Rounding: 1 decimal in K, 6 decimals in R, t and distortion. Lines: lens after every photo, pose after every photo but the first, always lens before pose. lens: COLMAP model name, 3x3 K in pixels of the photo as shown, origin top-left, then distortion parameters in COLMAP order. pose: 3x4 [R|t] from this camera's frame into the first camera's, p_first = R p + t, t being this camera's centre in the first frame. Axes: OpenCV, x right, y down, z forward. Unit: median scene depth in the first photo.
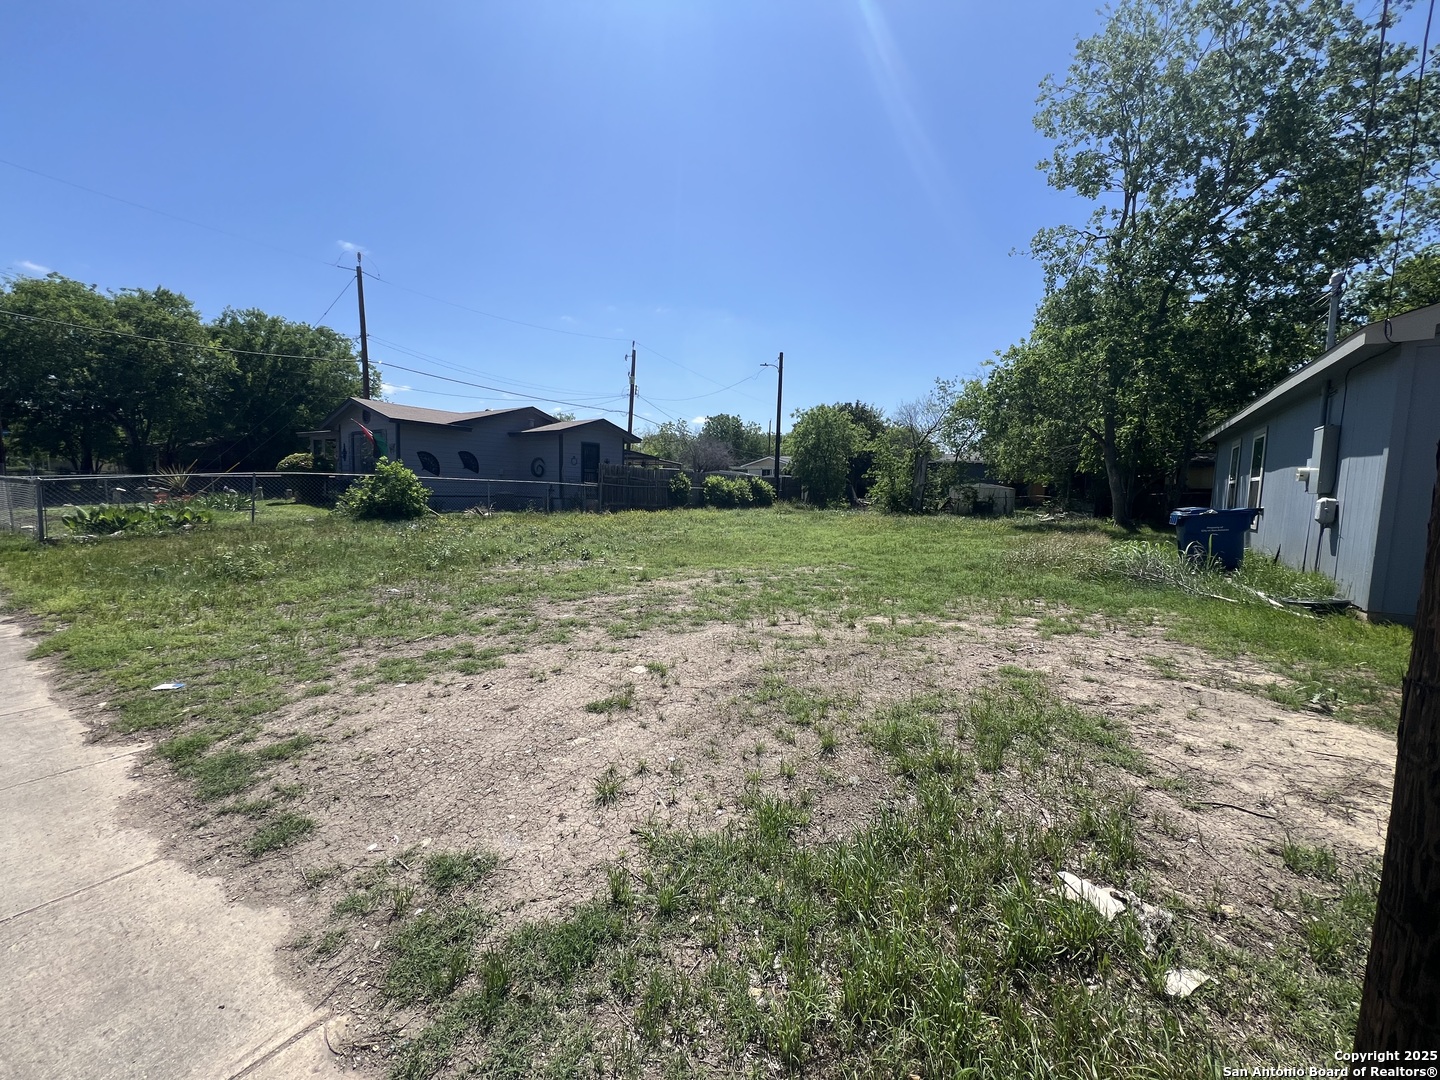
lens RADIAL K [[574.7, 0, 715.2], [0, 574.7, 541.4], [0, 0, 1]] dist [-0.000161, 0.000579]
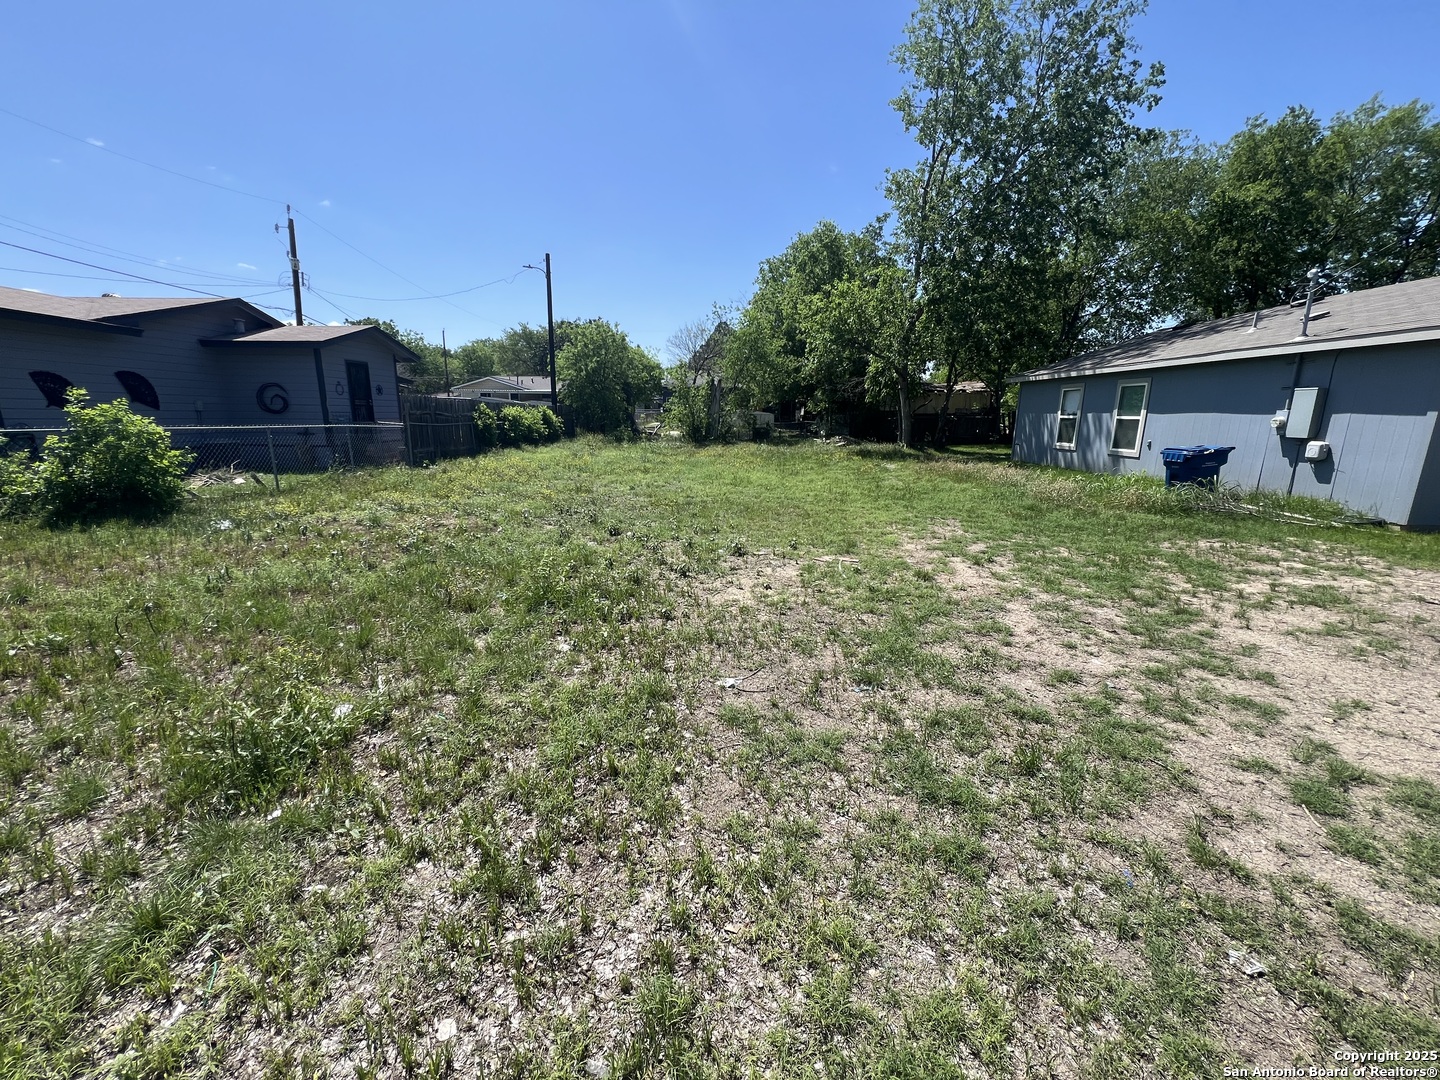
lens RADIAL K [[574.7, 0, 715.2], [0, 574.7, 541.4], [0, 0, 1]] dist [-0.000161, 0.000579]
pose [[0.834236, -0.135967, 0.534381, -0.260516], [0.060974, 0.985926, 0.155669, -0.040450], [-0.548026, -0.097281, 0.830785, 0.175371]]
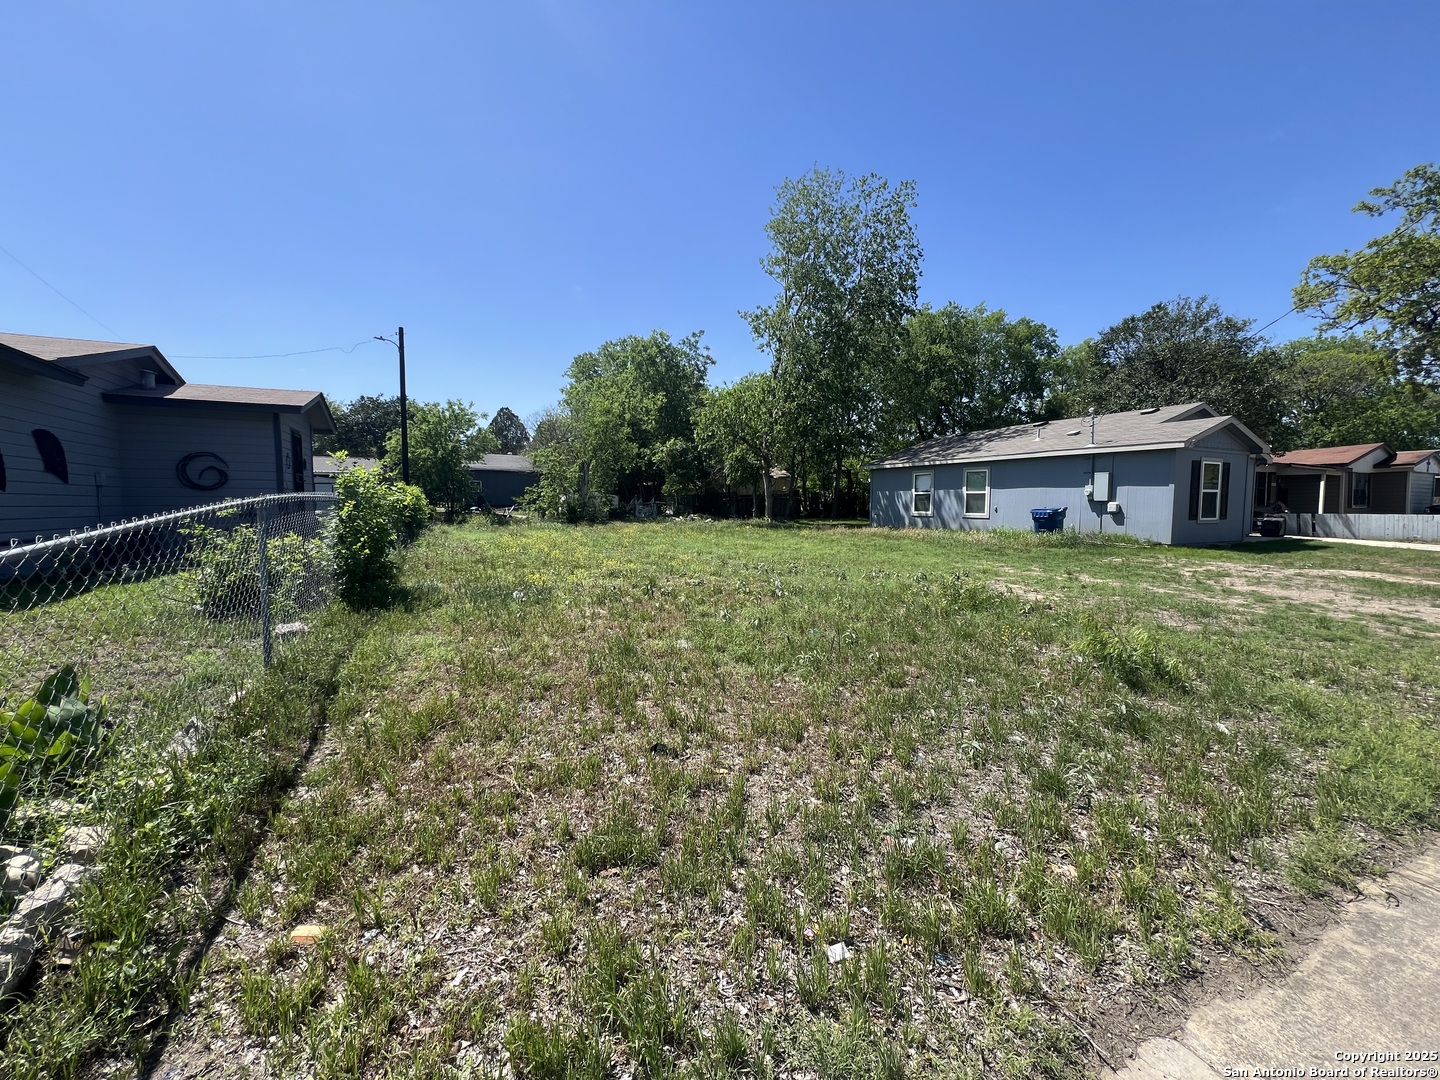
lens RADIAL K [[574.7, 0, 715.2], [0, 574.7, 541.4], [0, 0, 1]] dist [-0.000161, 0.000579]
pose [[0.486396, -0.084841, 0.869609, -0.533812], [0.090385, 0.994821, 0.046503, -0.049800], [-0.869051, 0.055981, 0.491546, 0.361081]]
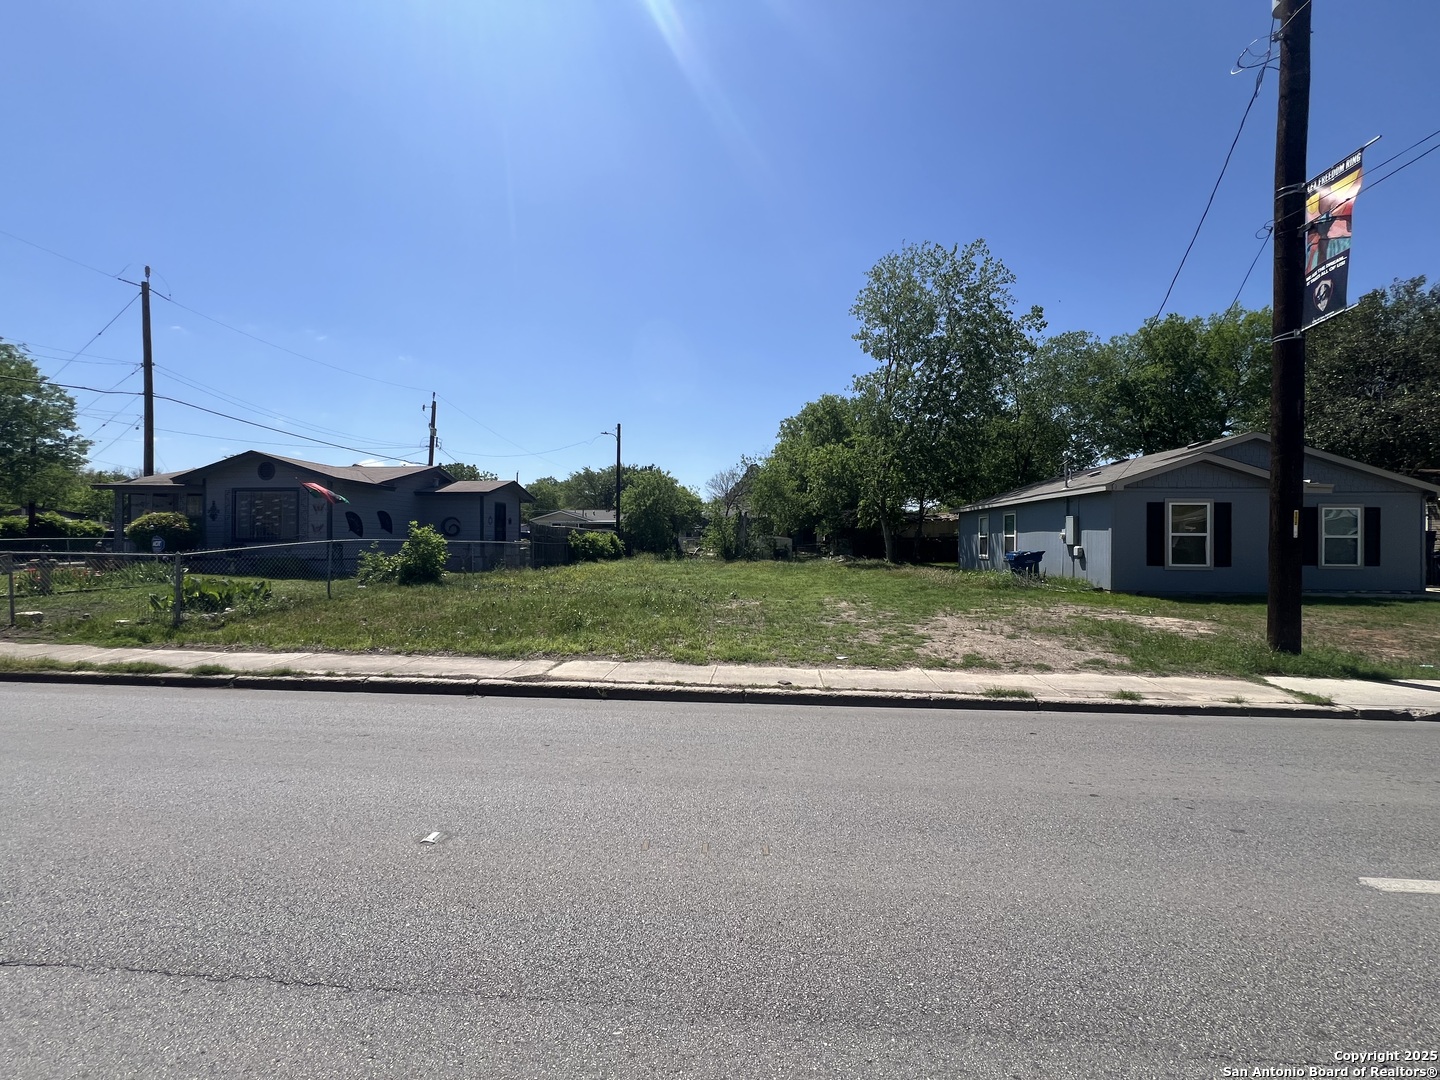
lens RADIAL K [[574.7, 0, 715.2], [0, 574.7, 541.4], [0, 0, 1]] dist [-0.000161, 0.000579]
pose [[0.869494, -0.019006, 0.493577, -0.402140], [0.060377, 0.995856, -0.068016, -0.006907], [-0.490239, 0.088940, 0.867038, -0.094213]]
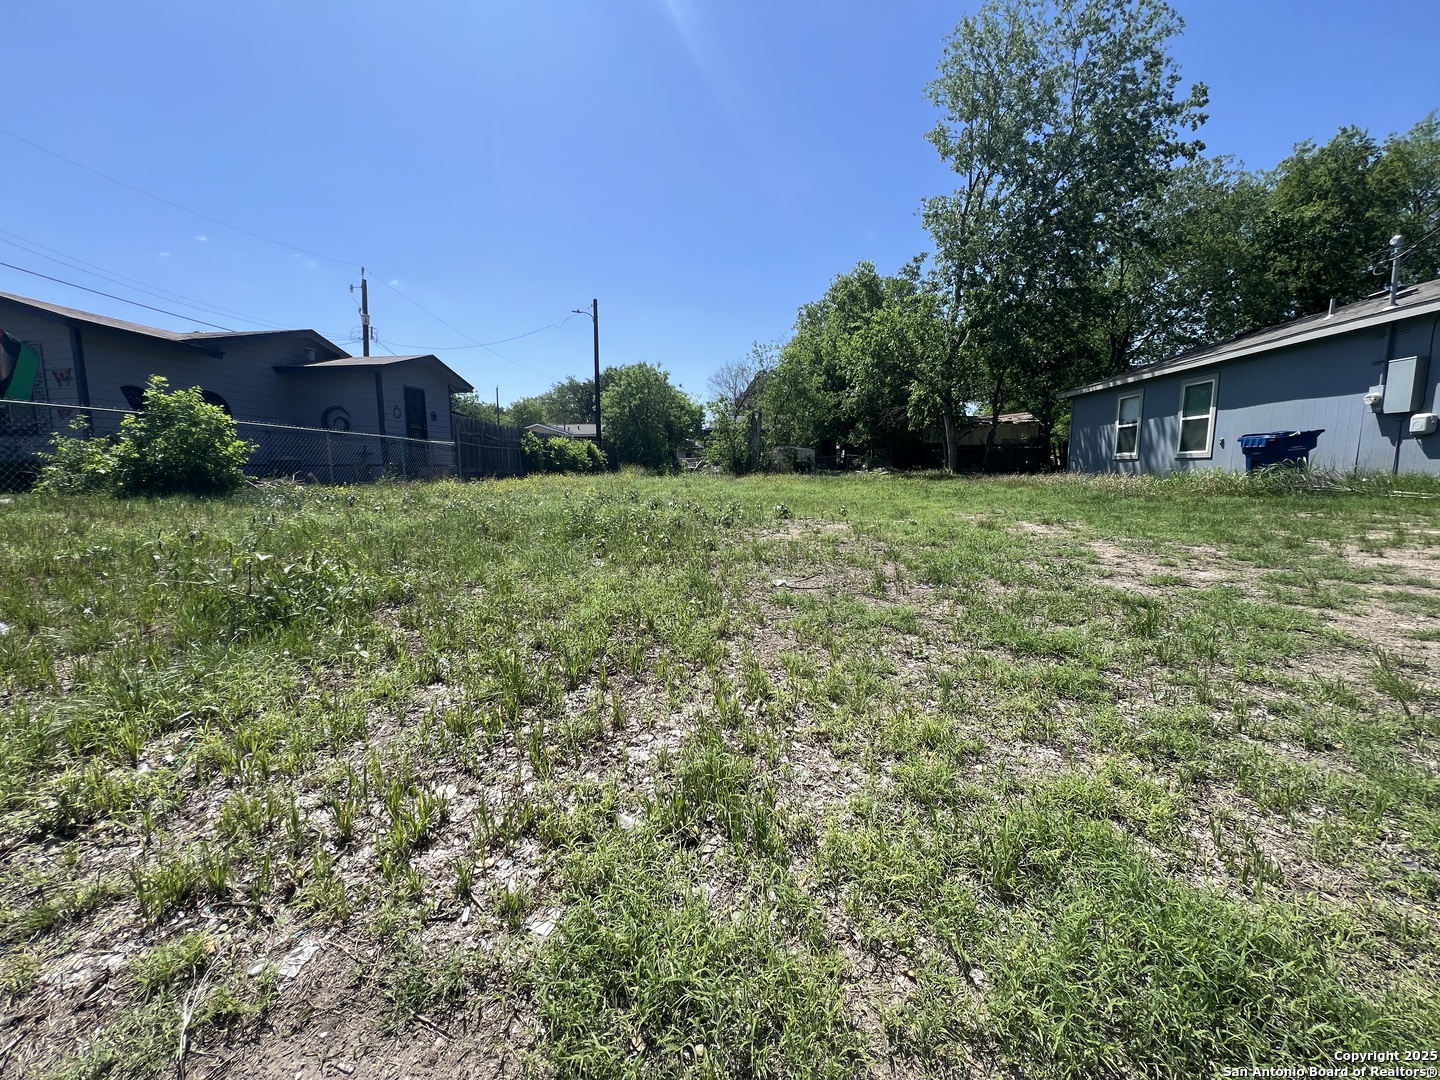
lens RADIAL K [[574.7, 0, 715.2], [0, 574.7, 541.4], [0, 0, 1]] dist [-0.000161, 0.000579]
pose [[0.869733, -0.089965, 0.485253, -0.260585], [0.070365, 0.995804, 0.058503, 0.005418], [-0.488480, -0.016737, 0.872415, 0.184634]]
